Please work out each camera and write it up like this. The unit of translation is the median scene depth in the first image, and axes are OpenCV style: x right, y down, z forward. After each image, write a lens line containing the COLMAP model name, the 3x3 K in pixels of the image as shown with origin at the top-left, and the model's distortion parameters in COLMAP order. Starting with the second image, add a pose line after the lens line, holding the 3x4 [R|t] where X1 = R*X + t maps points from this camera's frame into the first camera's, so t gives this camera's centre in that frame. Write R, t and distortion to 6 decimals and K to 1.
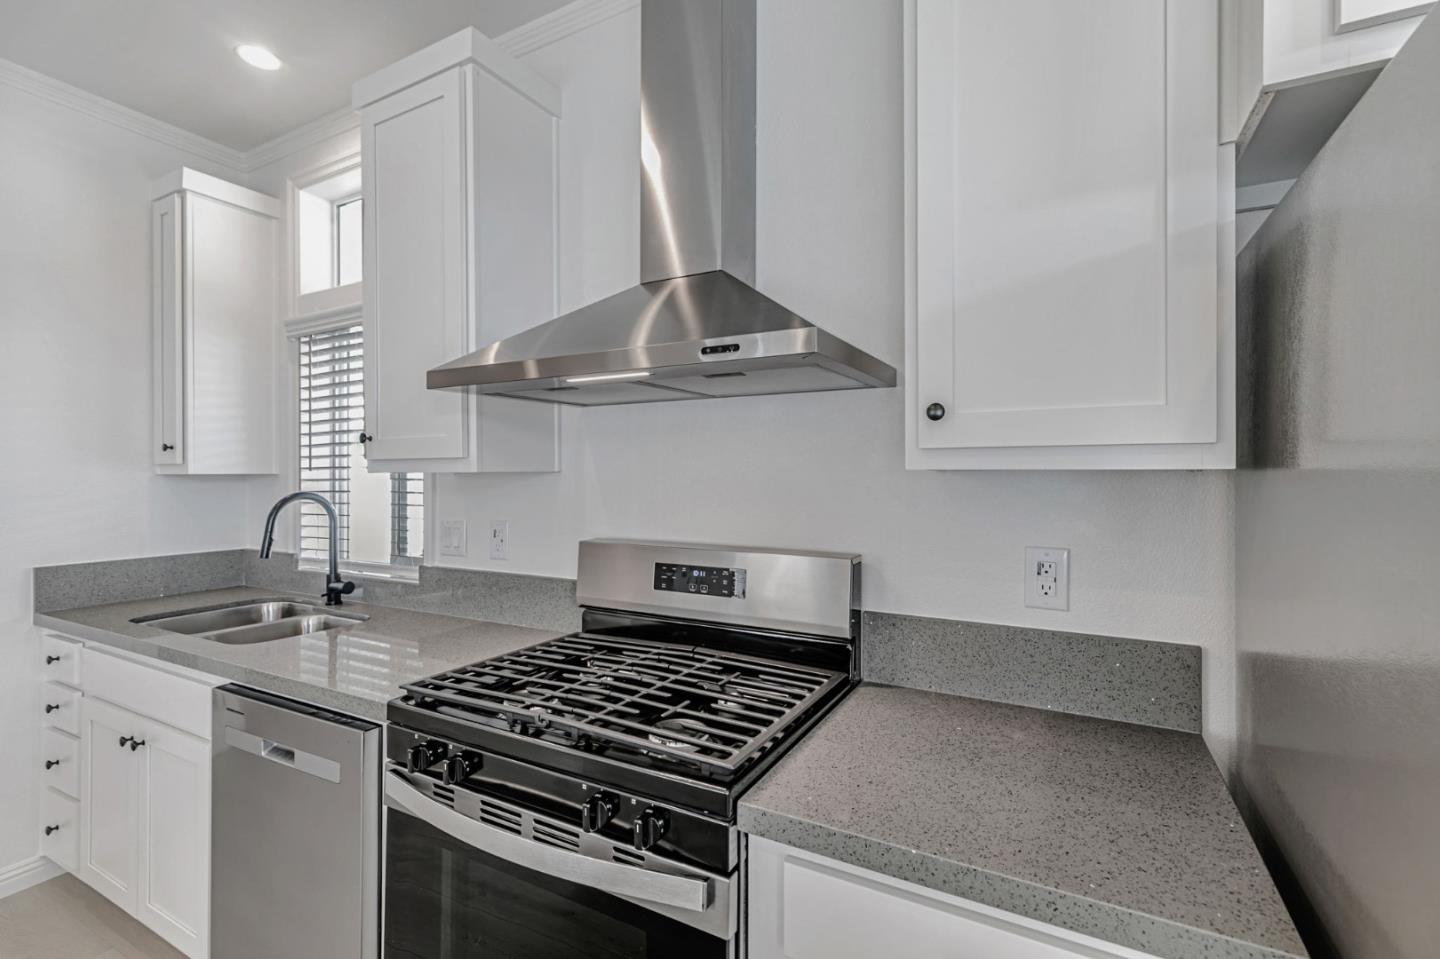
lens RADIAL K [[642.8, 0, 720.6], [0, 642.8, 475.2], [0, 0, 1]] dist [0.005445, -0.000027]
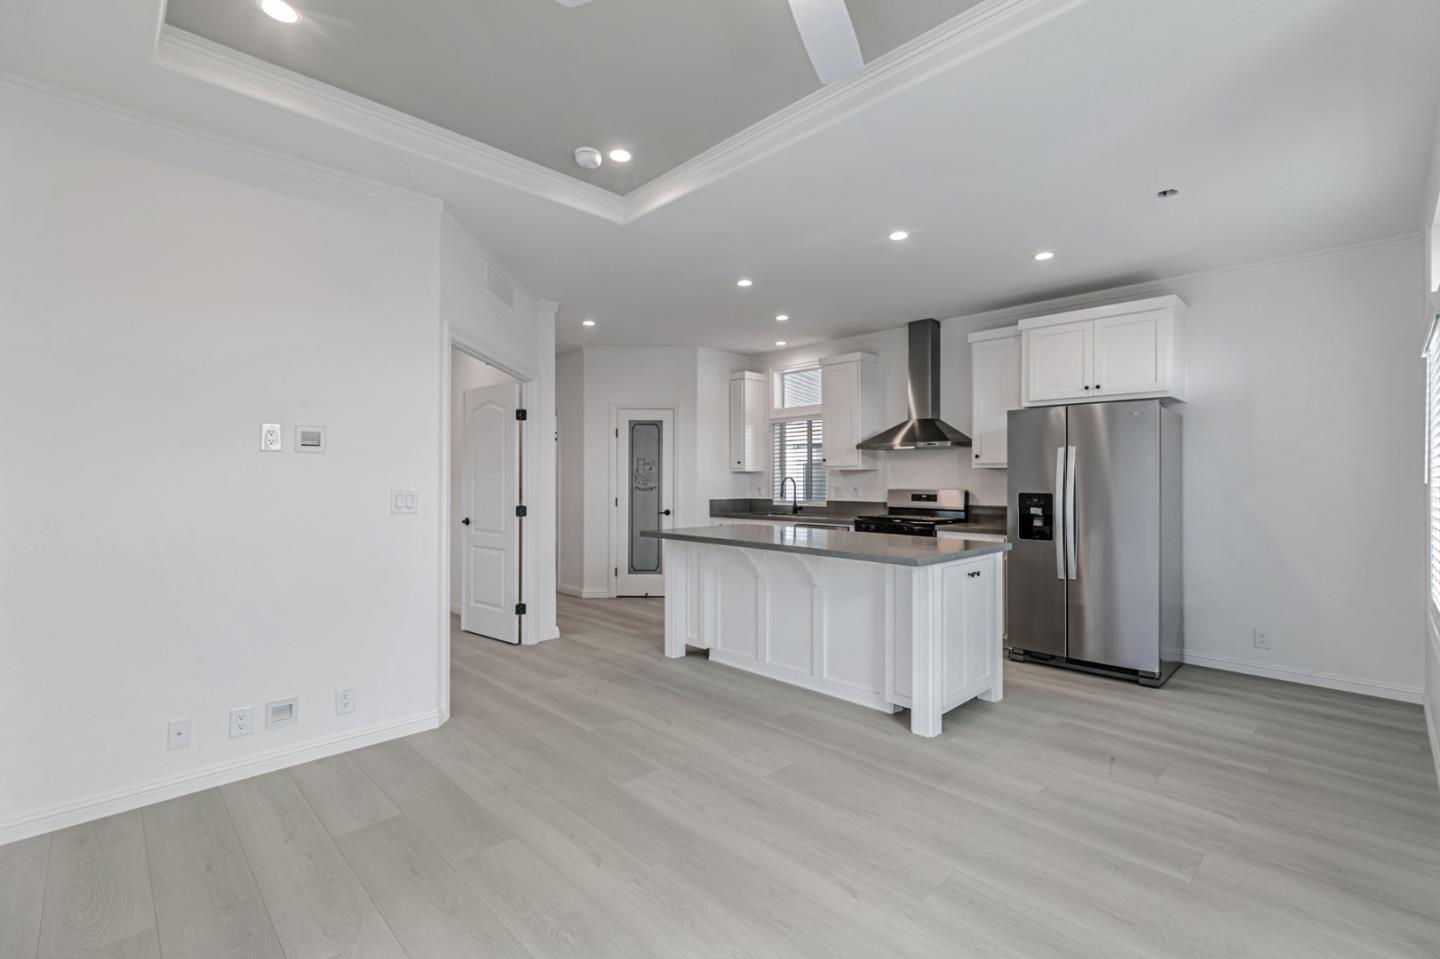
lens RADIAL K [[642.8, 0, 720.6], [0, 642.8, 475.2], [0, 0, 1]] dist [0.005445, -0.000027]
pose [[0.953806, -0.001199, -0.300421, -0.040807], [-0.000003, 0.999992, -0.003999, 0.042655], [0.300423, 0.003815, 0.953798, -2.811329]]
